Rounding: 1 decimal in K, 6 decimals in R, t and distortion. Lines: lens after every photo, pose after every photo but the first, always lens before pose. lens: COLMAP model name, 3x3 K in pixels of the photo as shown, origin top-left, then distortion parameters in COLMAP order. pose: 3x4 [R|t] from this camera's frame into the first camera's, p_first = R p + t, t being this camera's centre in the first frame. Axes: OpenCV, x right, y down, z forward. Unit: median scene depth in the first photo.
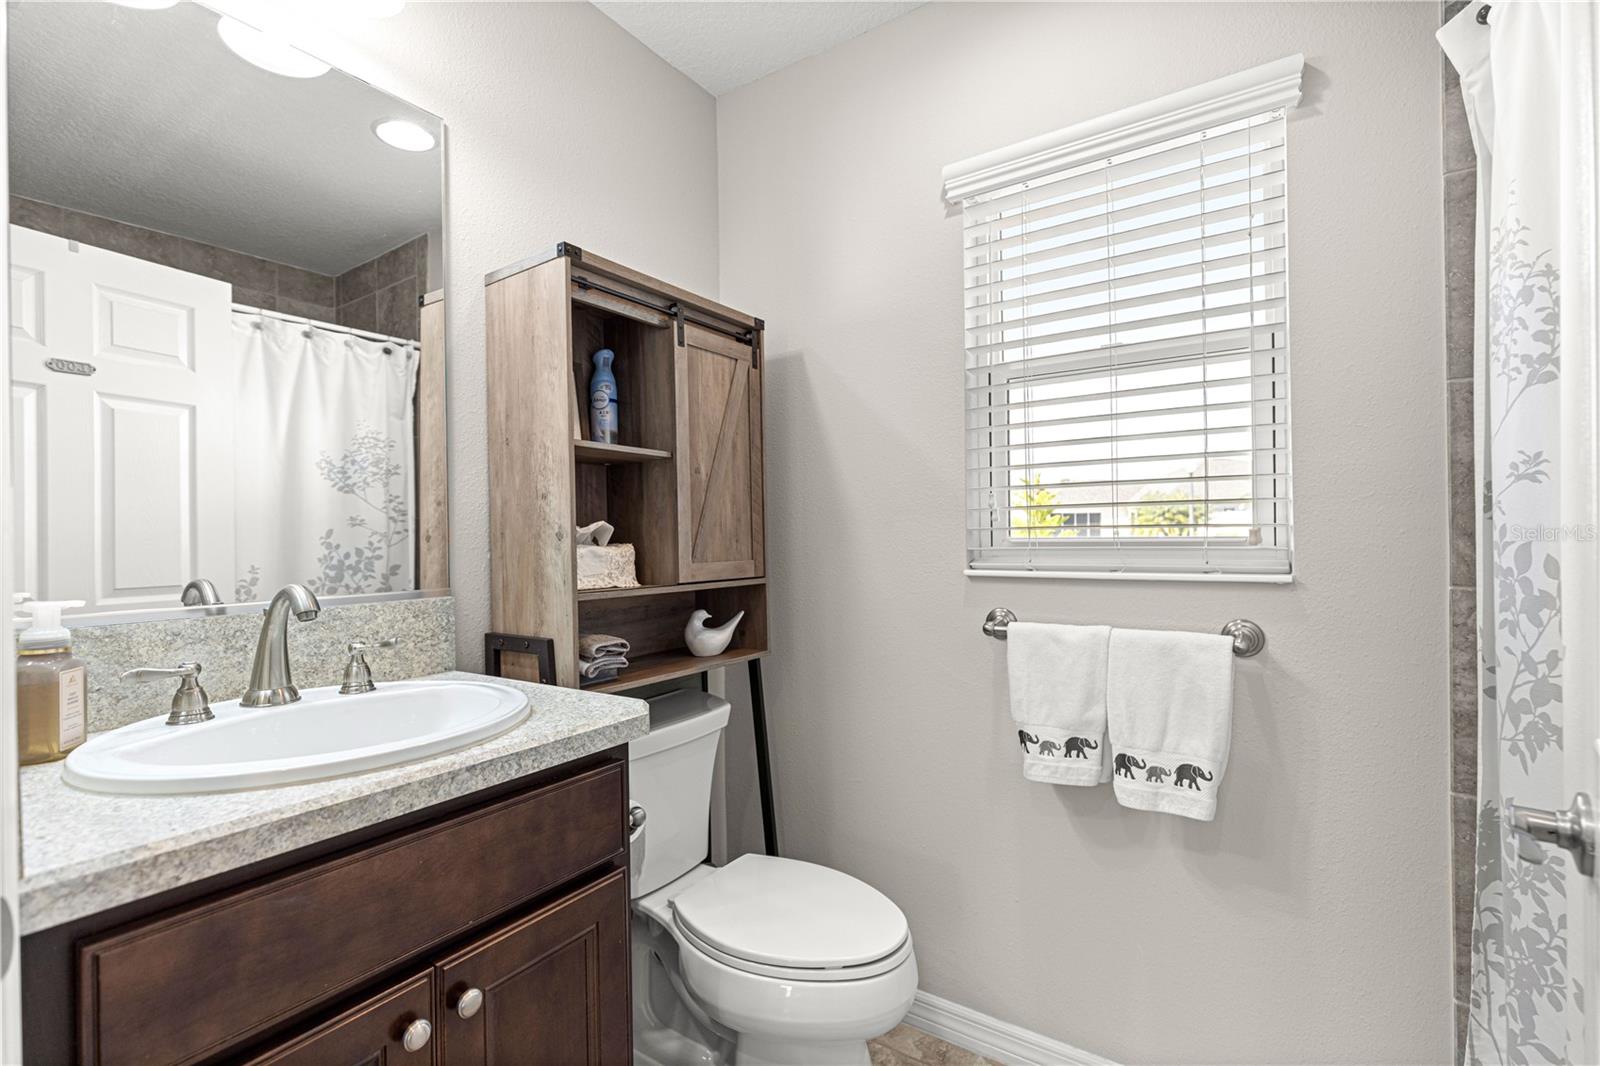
lens RADIAL K [[713.1, 0, 794.7], [0, 713.1, 542.6], [0, 0, 1]] dist [-0.002782, 0.000018]
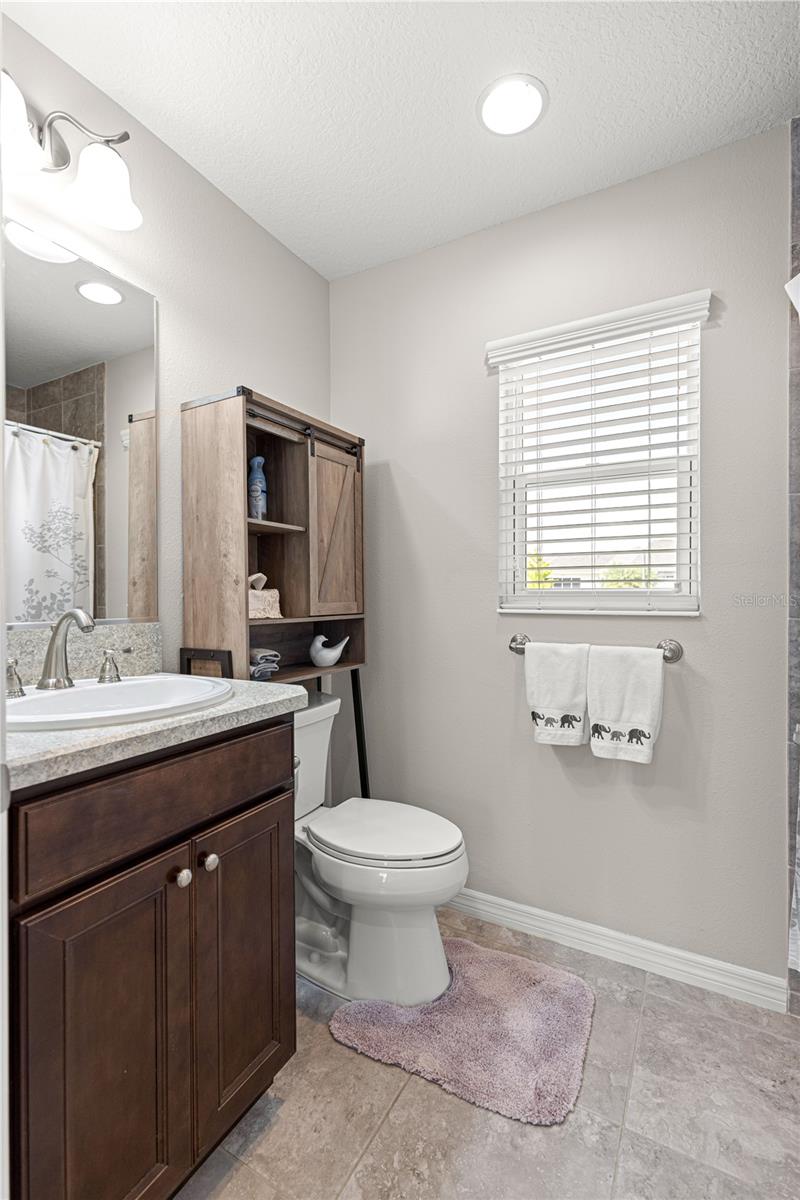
lens RADIAL K [[541.8, 0, 401.1], [0, 541.8, 603.1], [0, 0, 1]] dist [0.007946, -0.000262]
pose [[0.996127, 0.008832, 0.087480, -0.078564], [-0.009564, 0.999923, 0.007953, 0.021529], [-0.087403, -0.008759, 0.996135, -0.158170]]
